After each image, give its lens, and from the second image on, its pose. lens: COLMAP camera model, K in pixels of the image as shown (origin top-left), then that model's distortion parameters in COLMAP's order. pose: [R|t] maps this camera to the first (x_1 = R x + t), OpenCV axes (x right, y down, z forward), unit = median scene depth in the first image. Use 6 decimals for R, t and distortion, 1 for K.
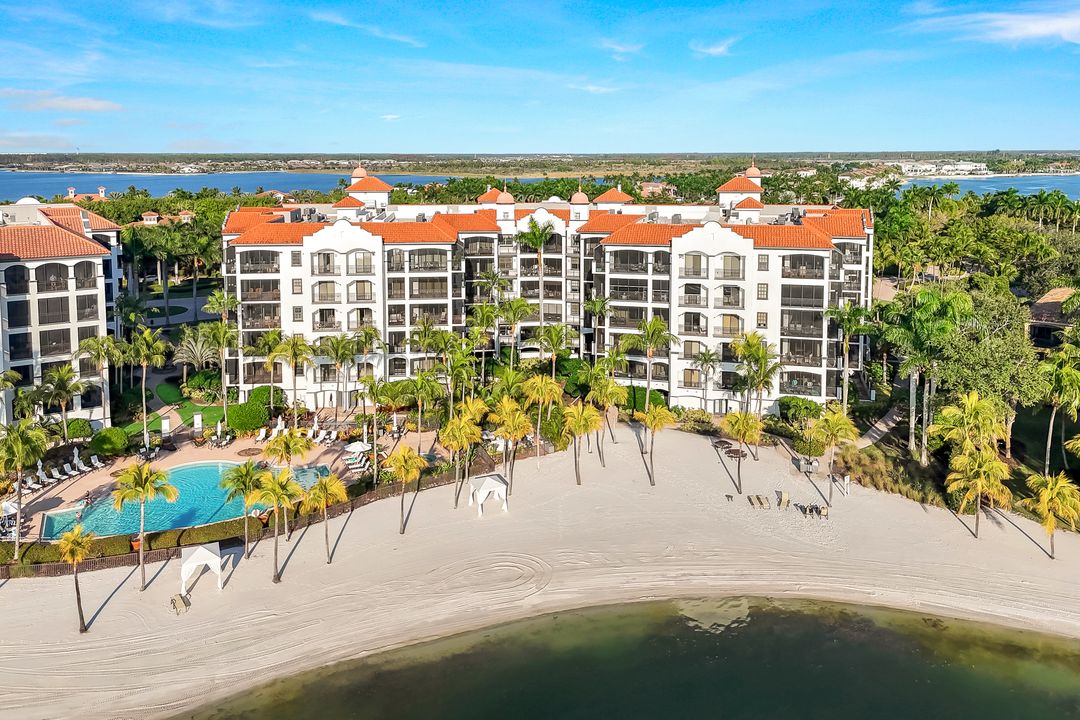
lens RADIAL K [[762.1, 0, 590.0], [0, 762.1, 341.7], [0, 0, 1]] dist [0.076274, -0.097699]
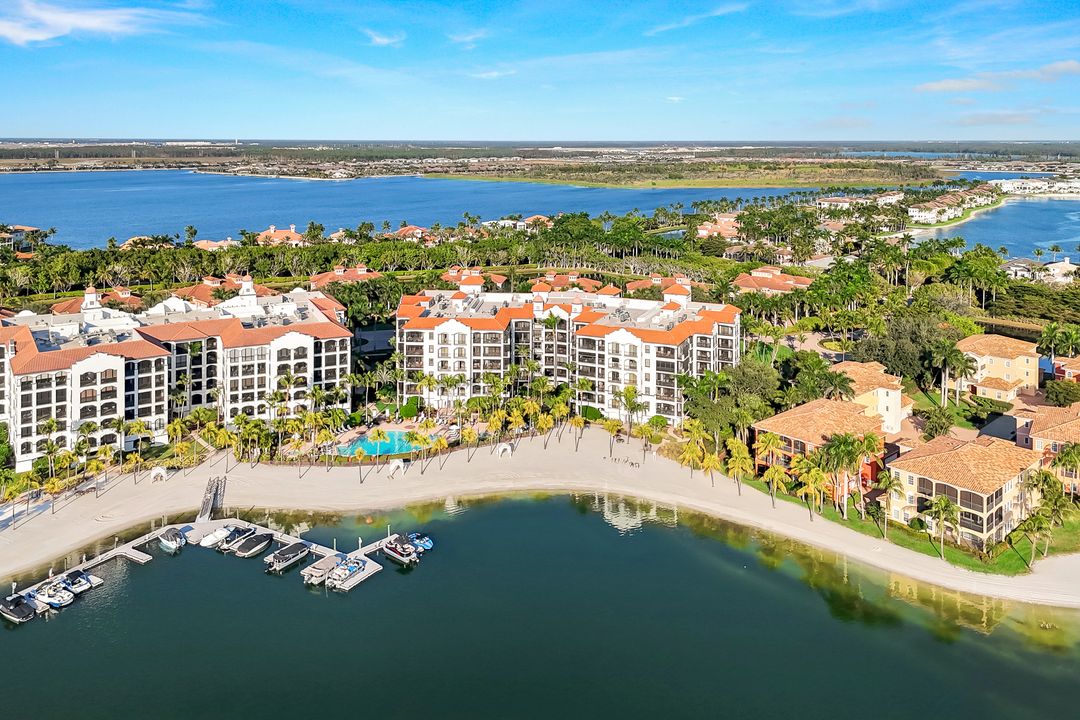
lens RADIAL K [[848.9, 0, 540.0], [0, 848.9, 360.0], [0, 0, 1]] dist [0.068339, -0.001929]
pose [[0.973022, 0.040112, -0.227200, 0.438348], [-0.031721, 0.998677, 0.040465, -0.148801], [0.228523, -0.032167, 0.973007, -1.195962]]
